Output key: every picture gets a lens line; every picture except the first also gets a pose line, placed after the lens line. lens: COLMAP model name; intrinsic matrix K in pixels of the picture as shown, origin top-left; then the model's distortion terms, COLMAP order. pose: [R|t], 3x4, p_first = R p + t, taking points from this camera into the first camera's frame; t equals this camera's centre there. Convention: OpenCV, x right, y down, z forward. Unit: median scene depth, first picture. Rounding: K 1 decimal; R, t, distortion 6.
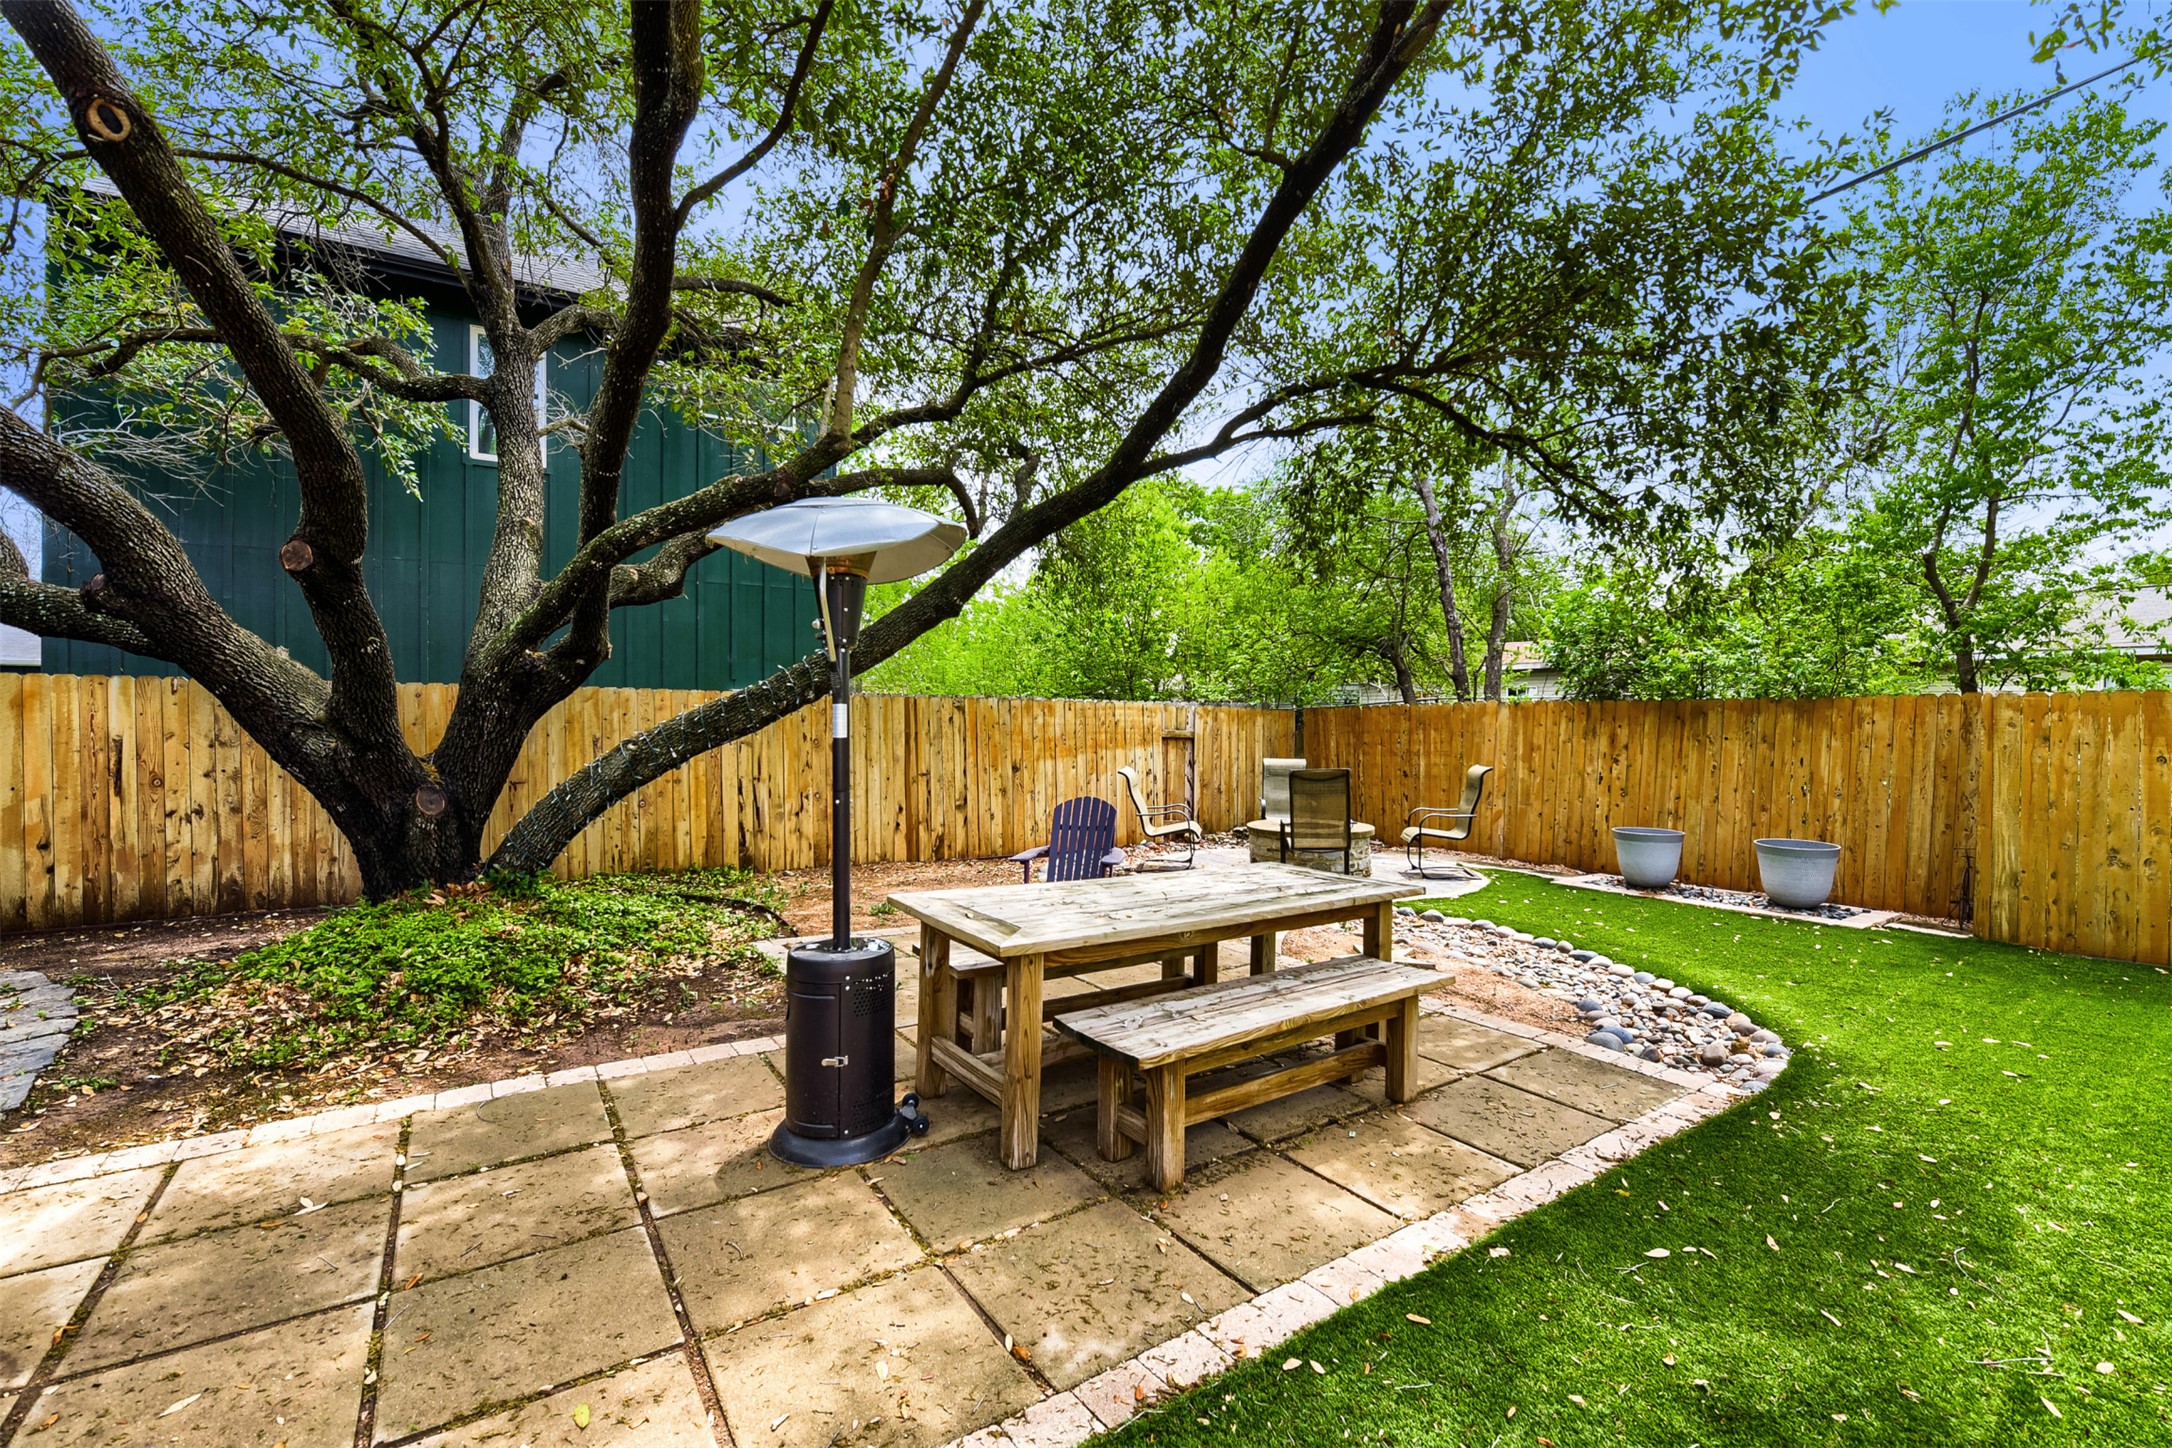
lens RADIAL K [[910.6, 0, 1113.9], [0, 910.6, 729.6], [0, 0, 1]] dist [-0.011245, -0.003745]
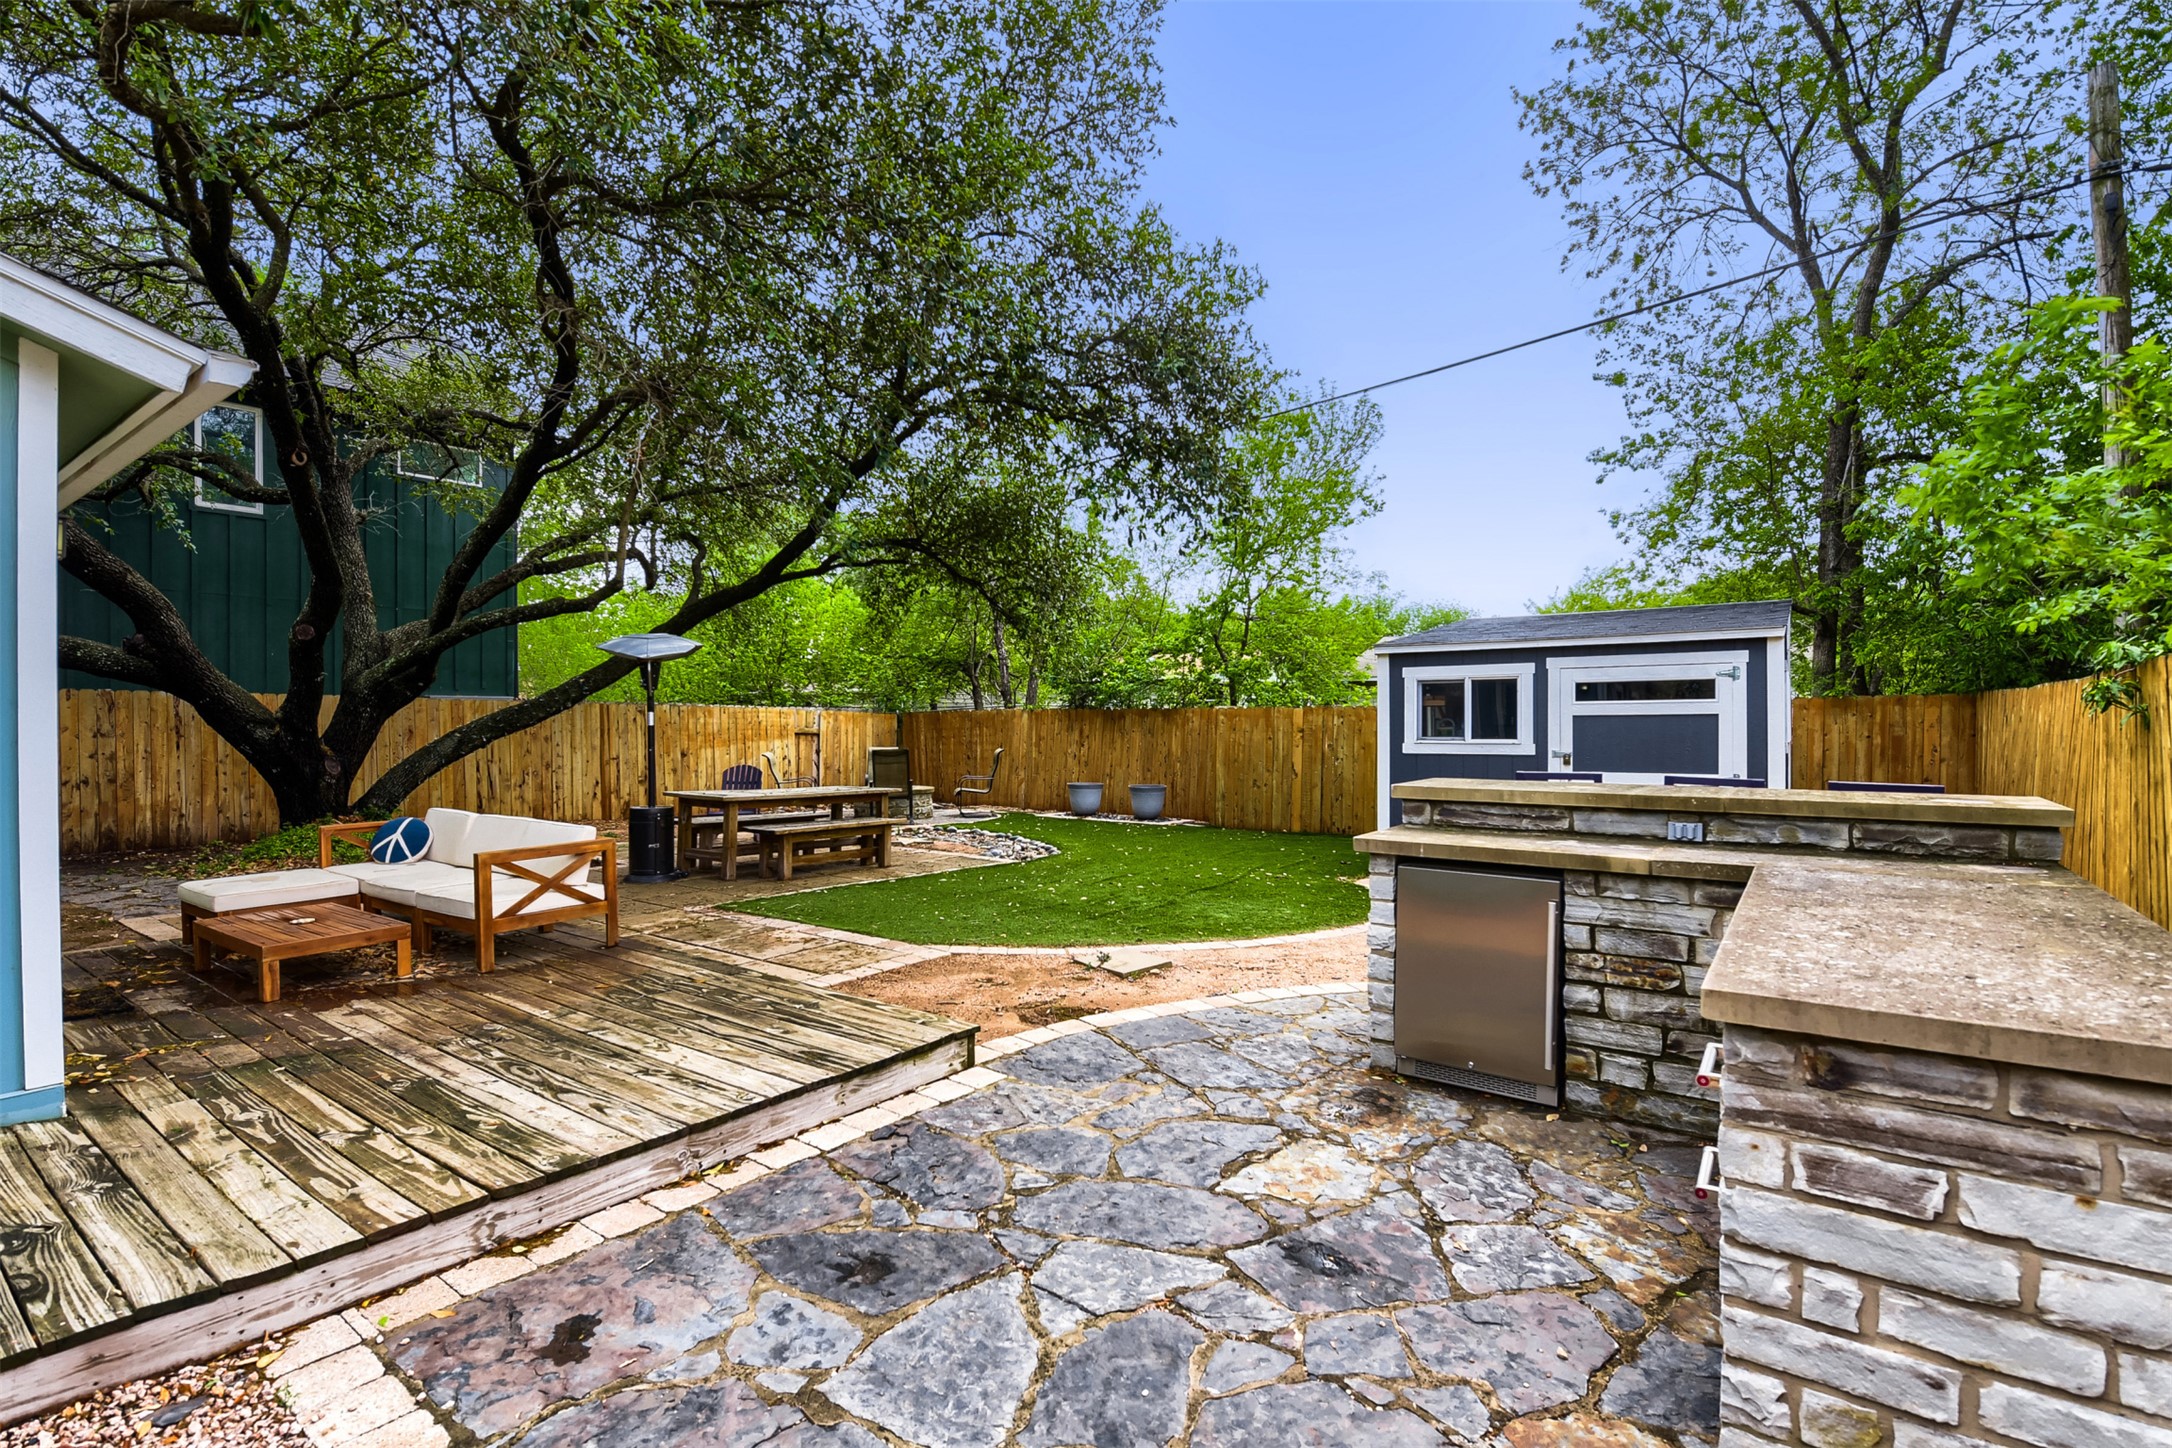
lens RADIAL K [[1001.6, 0, 1161.3], [0, 1001.6, 734.4], [0, 0, 1]] dist [-0.007254, -0.004869]
pose [[0.924242, -0.003735, 0.381789, -0.023425], [0.003653, 0.999993, 0.000940, 0.018259], [-0.381789, 0.000526, 0.924249, -1.047518]]
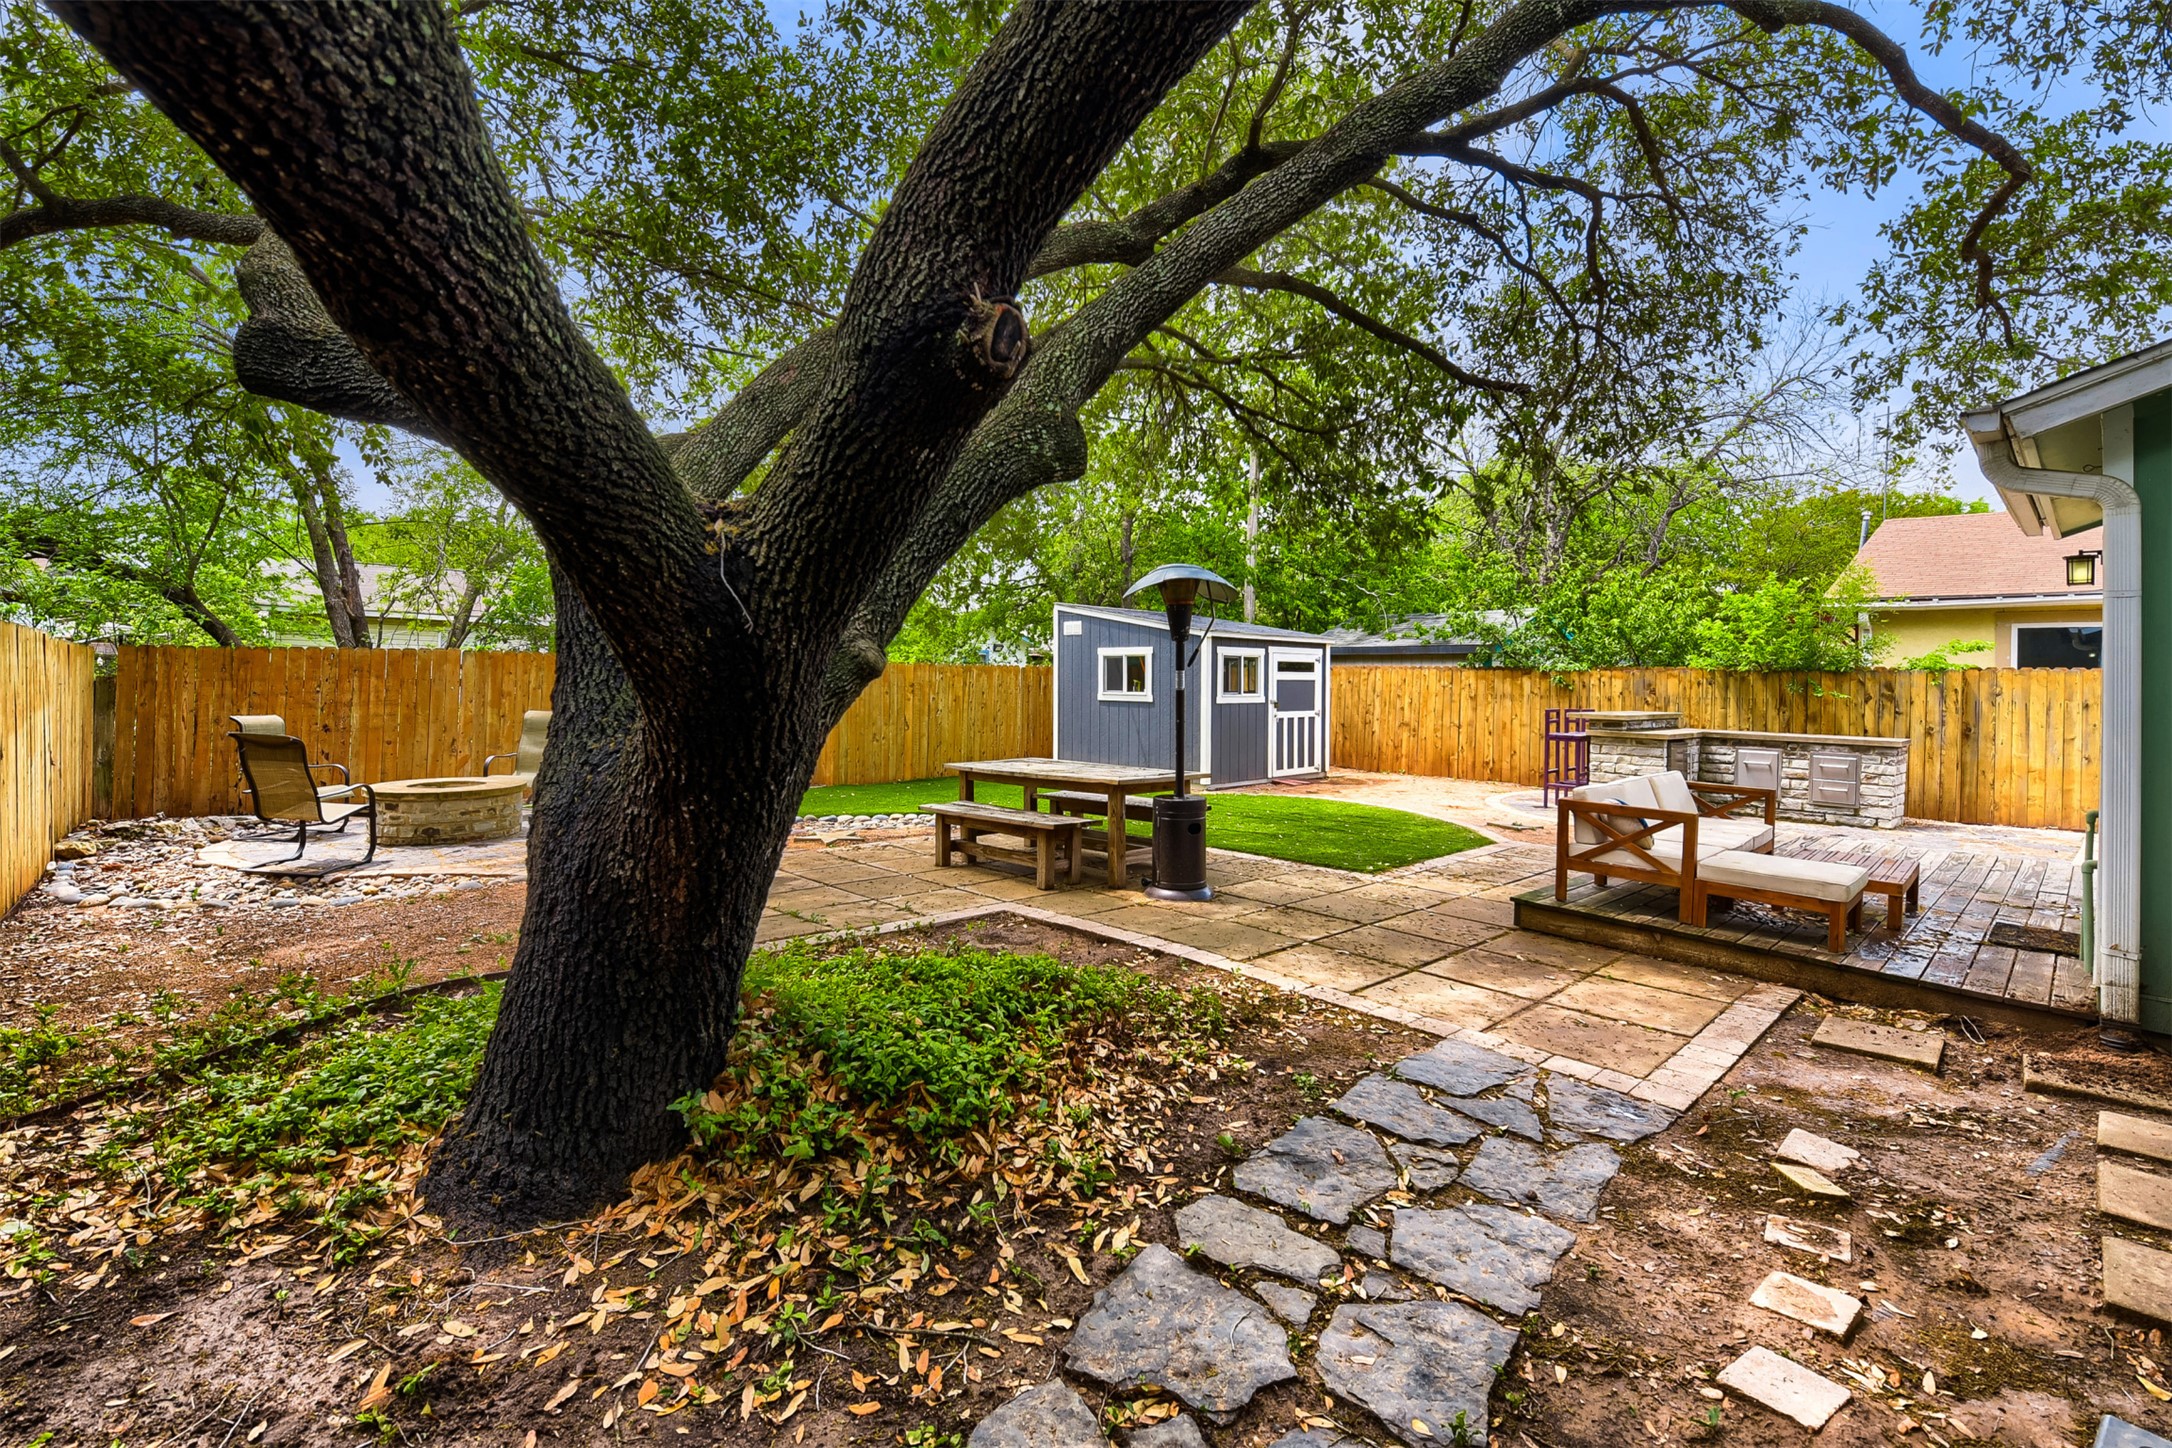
lens RADIAL K [[910.6, 0, 1077.9], [0, 910.6, 673.7], [0, 0, 1]] dist [-0.011245, -0.003745]
pose [[-0.133103, 0.003948, 0.991094, -1.043627], [-0.005336, 0.999975, -0.004700, -0.005077], [-0.991088, -0.005914, -0.133078, 0.699118]]
